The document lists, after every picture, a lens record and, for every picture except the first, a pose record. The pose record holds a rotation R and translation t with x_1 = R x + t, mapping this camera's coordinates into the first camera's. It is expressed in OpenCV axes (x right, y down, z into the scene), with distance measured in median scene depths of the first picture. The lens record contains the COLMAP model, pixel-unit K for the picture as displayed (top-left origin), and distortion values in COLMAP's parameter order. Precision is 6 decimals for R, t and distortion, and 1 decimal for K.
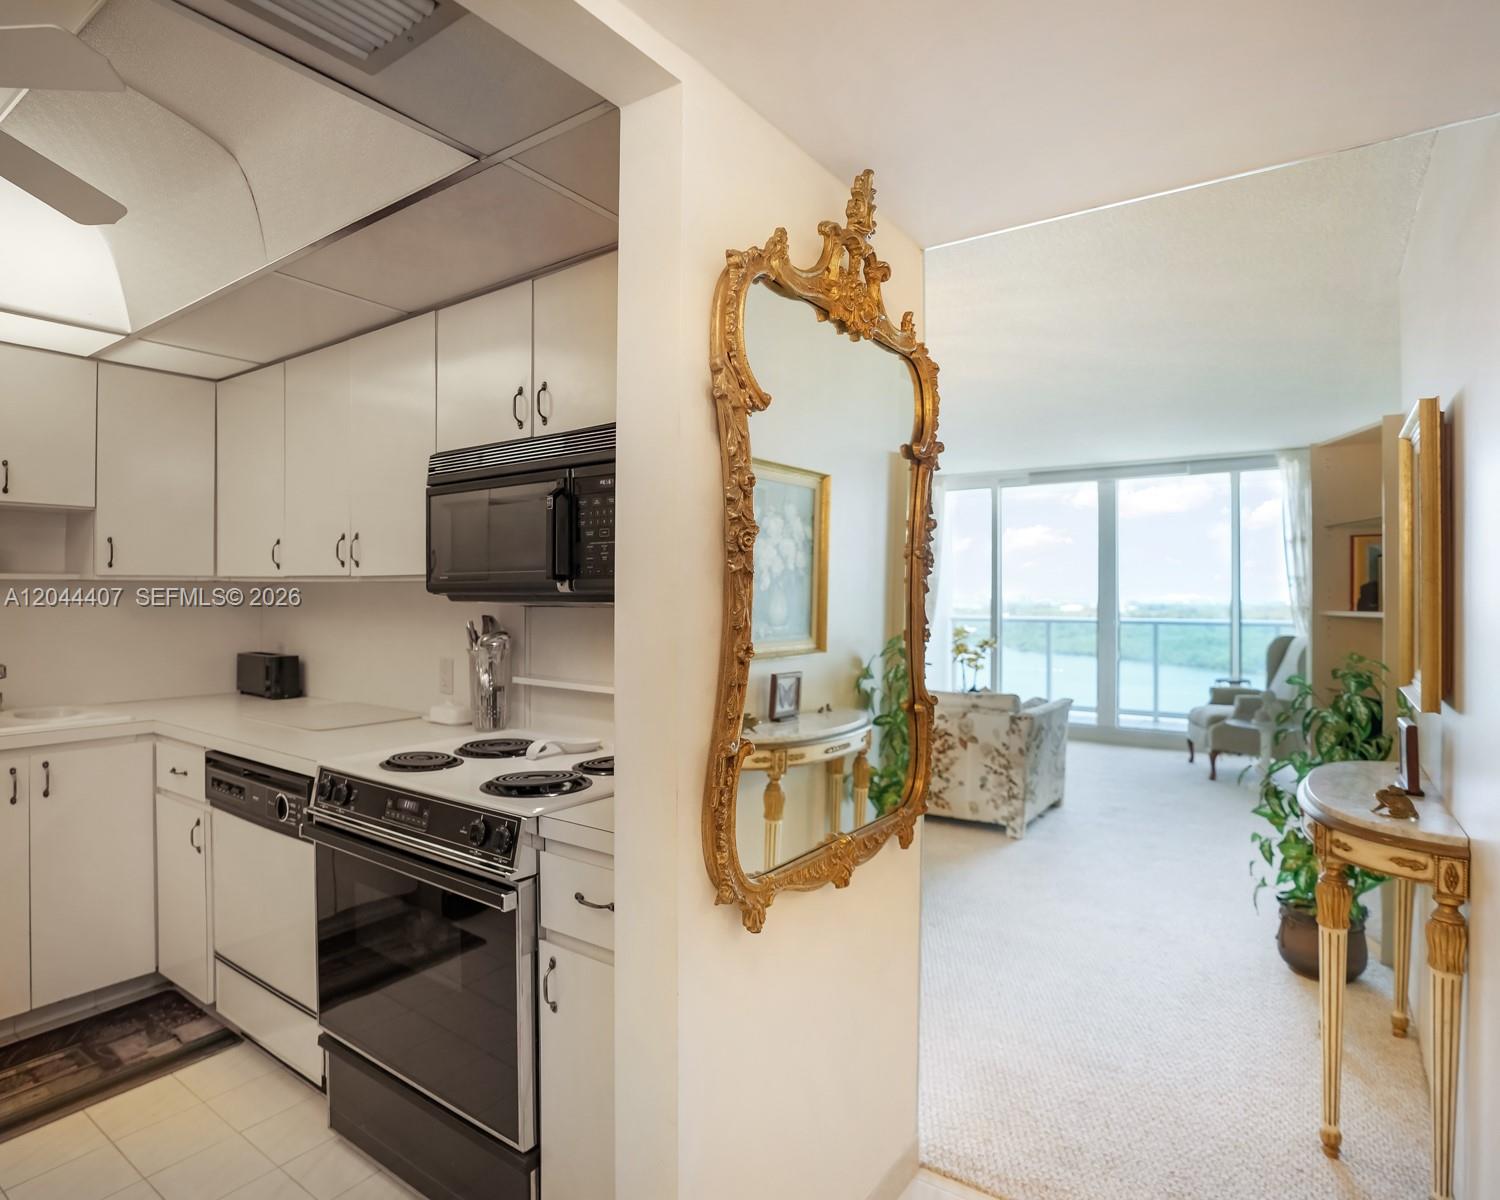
lens RADIAL K [[853.1, 0, 757.4], [0, 853.1, 585.5], [0, 0, 1]] dist [-0.062883, 0.024840]
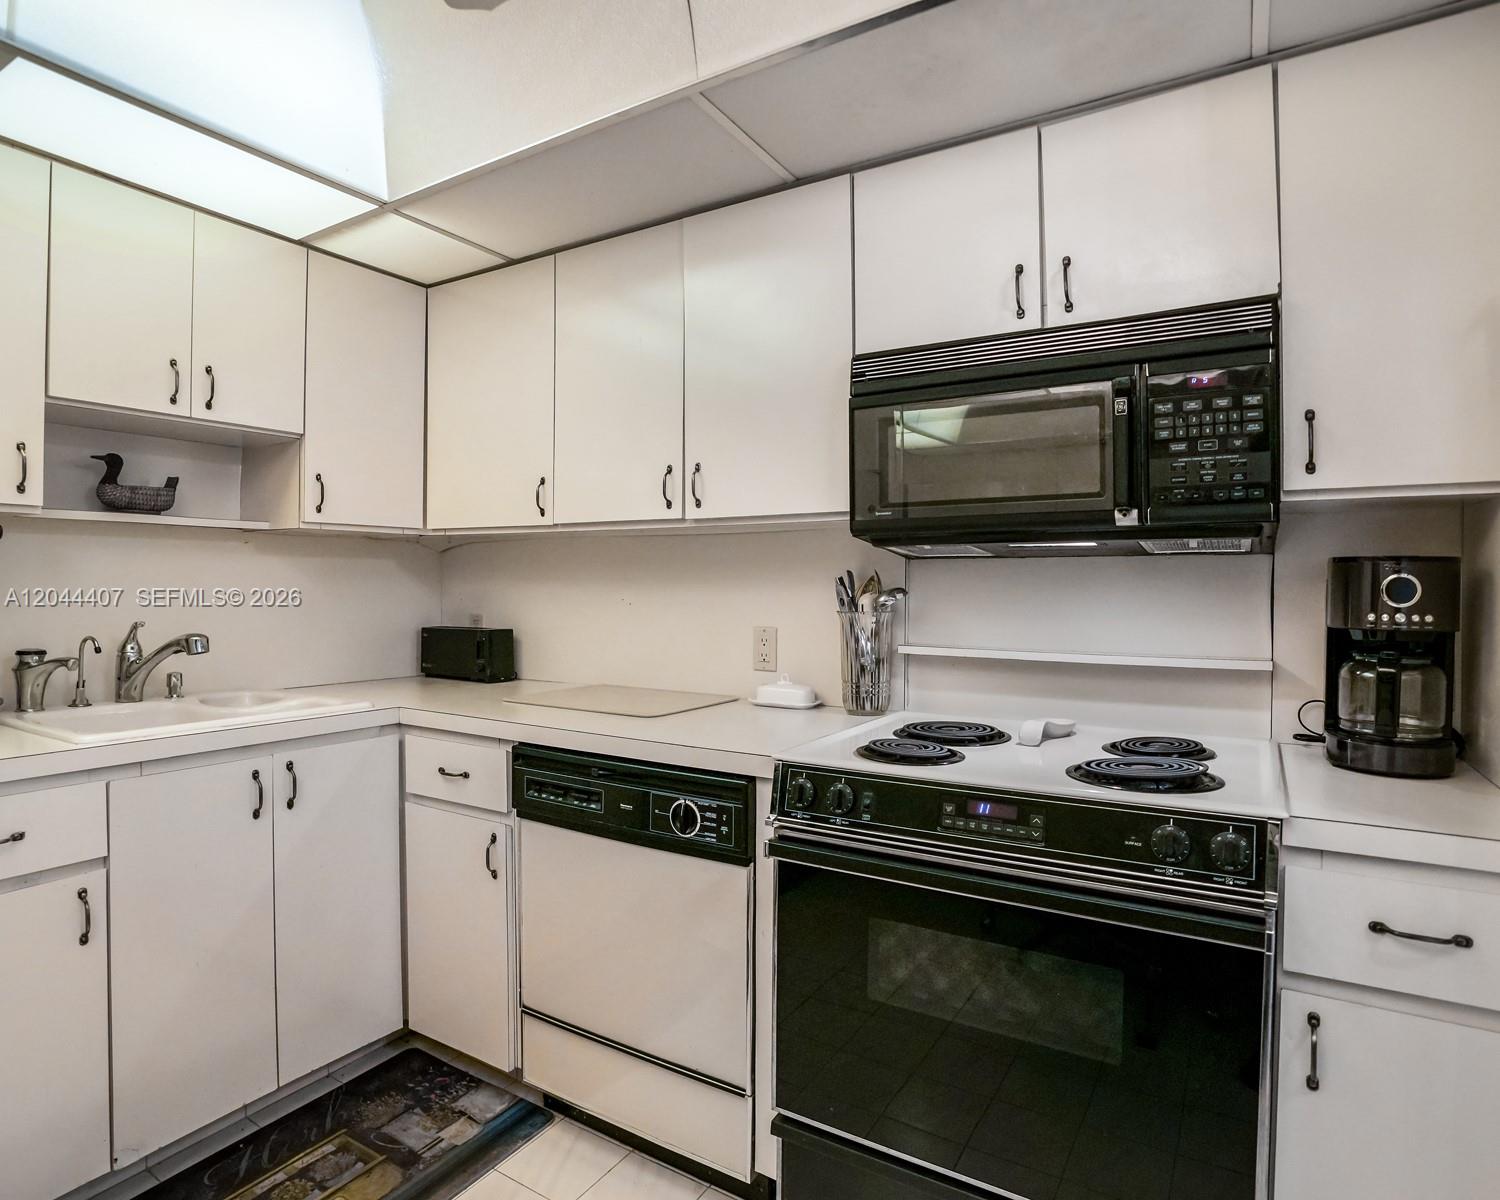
lens RADIAL K [[853.1, 0, 751.6], [0, 853.1, 586.9], [0, 0, 1]] dist [-0.062883, 0.024840]
pose [[0.997705, 0.001046, 0.067700, -0.496644], [-0.001773, 0.999941, 0.010687, 0.045250], [-0.067685, -0.010783, 0.997648, 0.212535]]
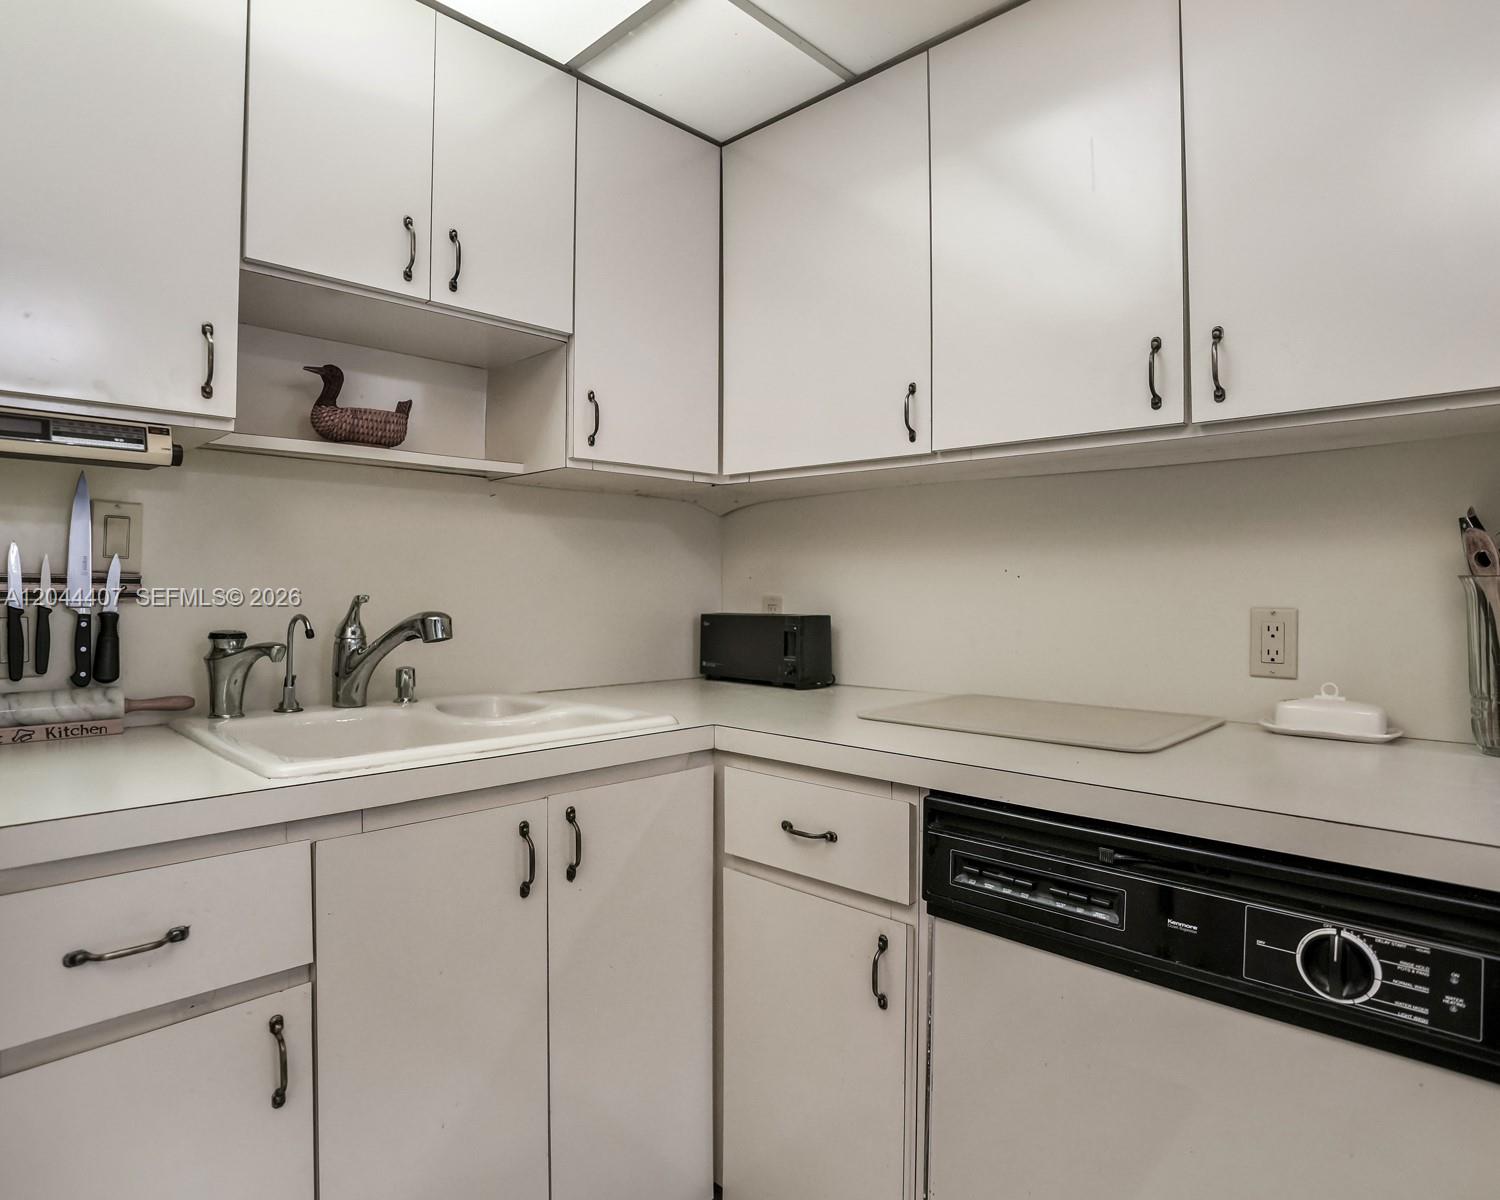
lens RADIAL K [[853.1, 0, 743.1], [0, 853.1, 586.0], [0, 0, 1]] dist [-0.062883, 0.024840]
pose [[0.989187, -0.001166, -0.146656, -0.693176], [0.001515, 0.999996, 0.002268, 0.082285], [0.146653, -0.002465, 0.989185, 0.525100]]
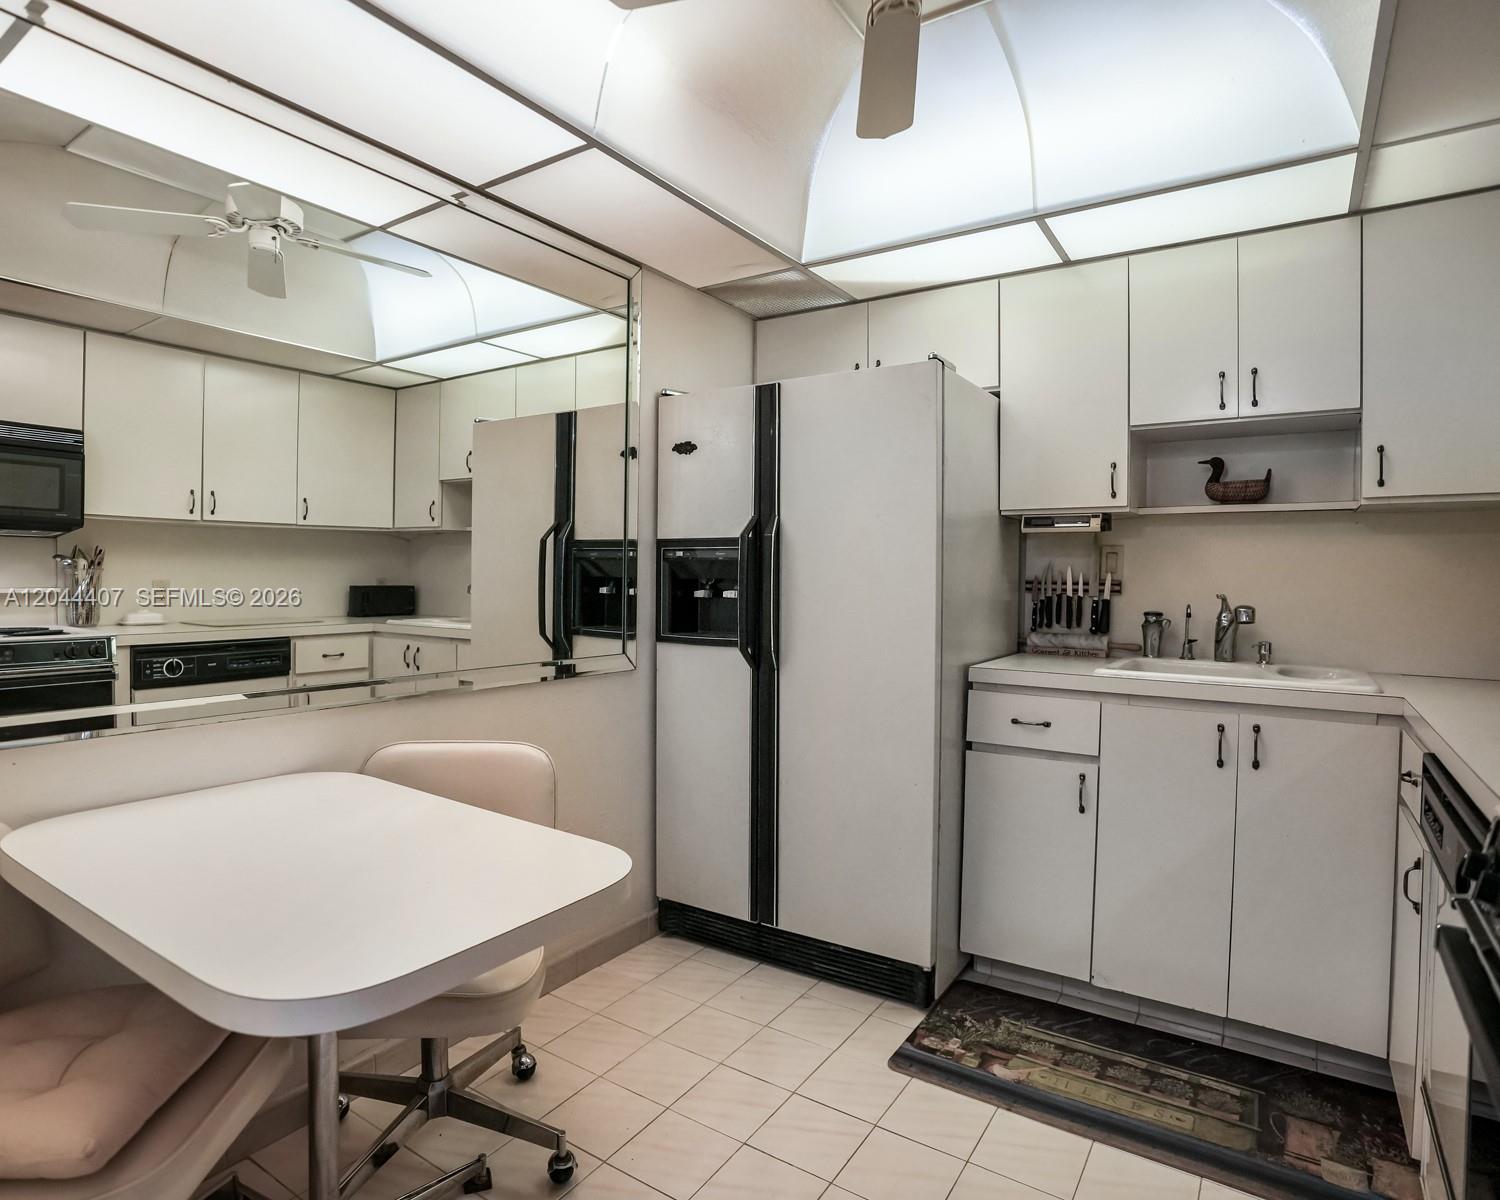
lens RADIAL K [[832.9, 0, 743.0], [0, 832.9, 597.1], [0, 0, 1]] dist [-0.023962, 0.006031]
pose [[0.028652, 0.025593, -0.999262, -0.073647], [-0.005779, 0.999660, 0.025438, 0.070938], [0.999573, 0.005046, 0.028791, 0.477801]]
